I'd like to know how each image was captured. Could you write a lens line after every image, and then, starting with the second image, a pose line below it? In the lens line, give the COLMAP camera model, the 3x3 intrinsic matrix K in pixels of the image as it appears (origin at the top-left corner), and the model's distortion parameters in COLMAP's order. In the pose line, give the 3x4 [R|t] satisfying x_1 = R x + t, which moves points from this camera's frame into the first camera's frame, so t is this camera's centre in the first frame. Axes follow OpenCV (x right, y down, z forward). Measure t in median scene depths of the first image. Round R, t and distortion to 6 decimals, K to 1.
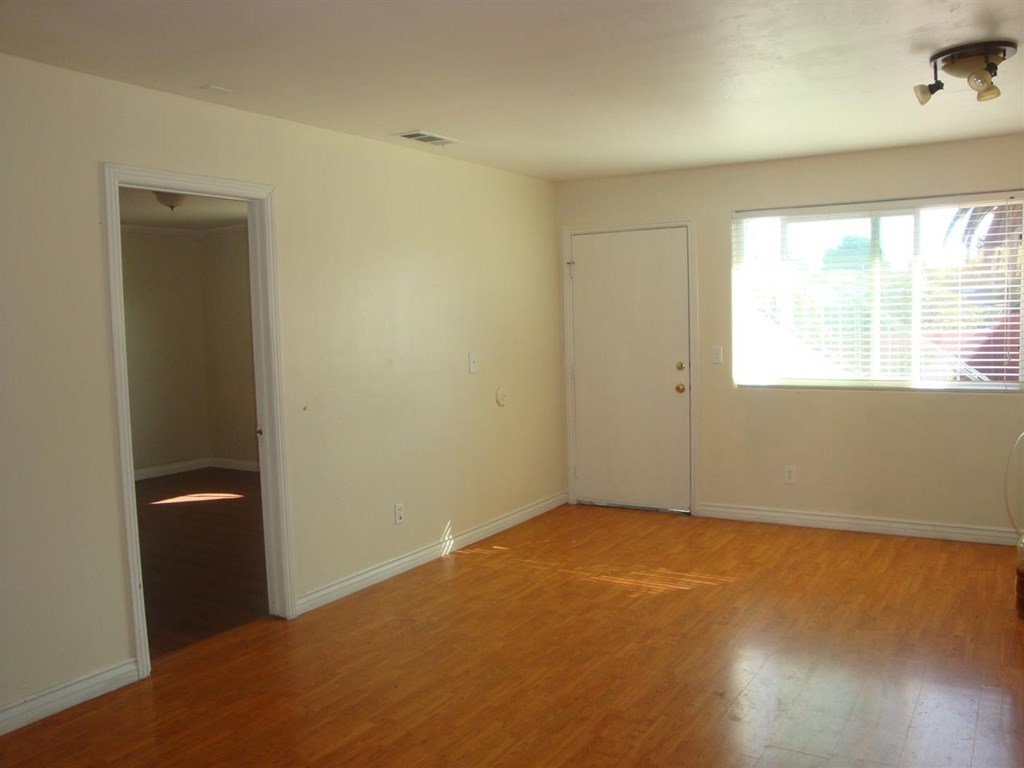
lens RADIAL K [[864.2, 0, 515.8], [0, 864.2, 387.7], [0, 0, 1]] dist [-0.167023, 0.161901]
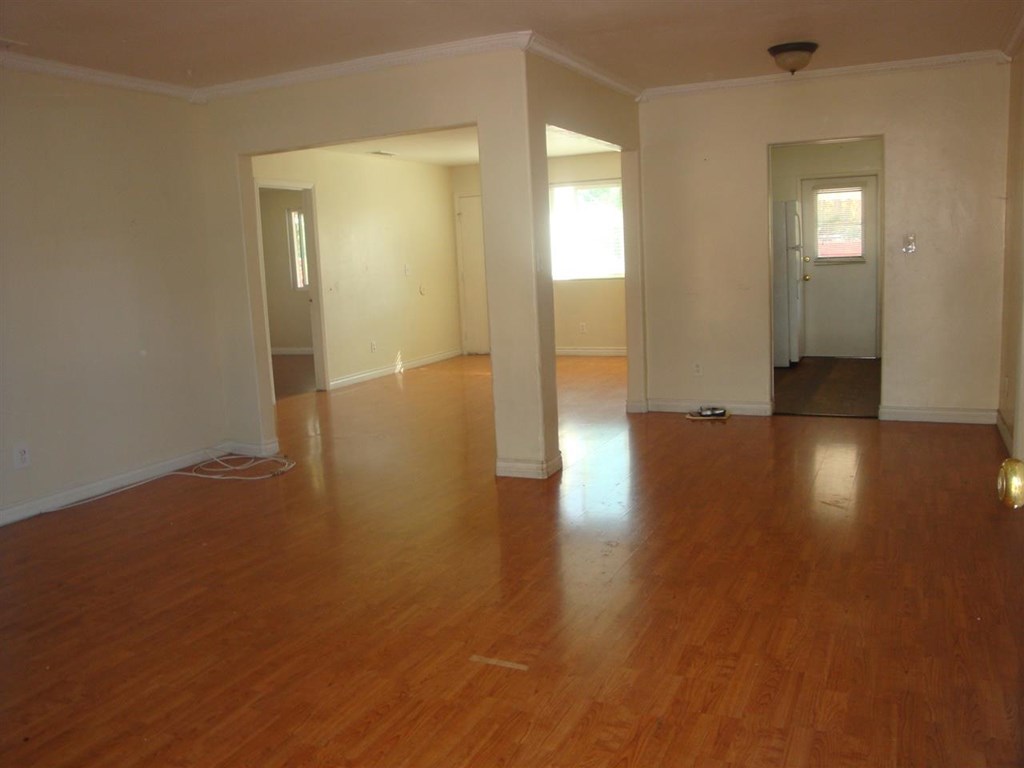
lens RADIAL K [[864.2, 0, 515.8], [0, 864.2, 387.7], [0, 0, 1]] dist [-0.167023, 0.161901]
pose [[0.992837, -0.040395, 0.112438, -0.036052], [0.033579, 0.997519, 0.061868, 0.115518], [-0.114659, -0.057650, 0.991731, -0.856546]]
